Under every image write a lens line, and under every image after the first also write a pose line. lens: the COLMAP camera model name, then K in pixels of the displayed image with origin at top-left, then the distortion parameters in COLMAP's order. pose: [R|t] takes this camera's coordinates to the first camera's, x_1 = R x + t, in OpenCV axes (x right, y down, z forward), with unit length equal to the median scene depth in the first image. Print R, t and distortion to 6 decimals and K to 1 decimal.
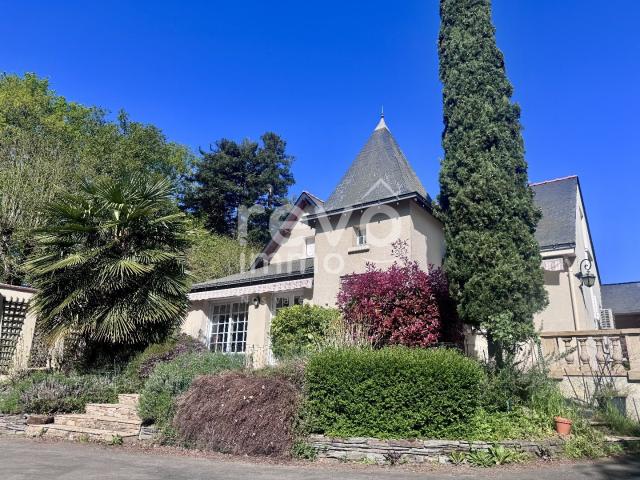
lens RADIAL K [[559.8, 0, 320.0], [0, 559.8, 240.0], [0, 0, 1]] dist [0.093867, 0.000054]
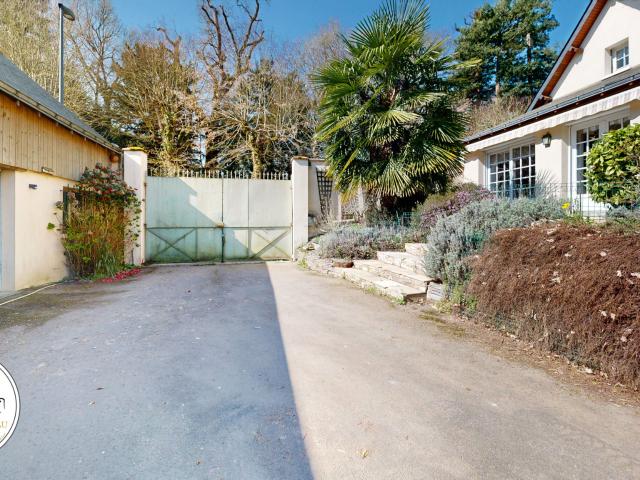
lens RADIAL K [[316.6, 0, 320.0], [0, 316.6, 240.0], [0, 0, 1]] dist [-0.095802, -0.000603]
pose [[0.803964, -0.000569, -0.594677, -0.127326], [0.170529, 0.958223, 0.229626, 0.098712], [0.569703, -0.286021, 0.770474, 0.437840]]
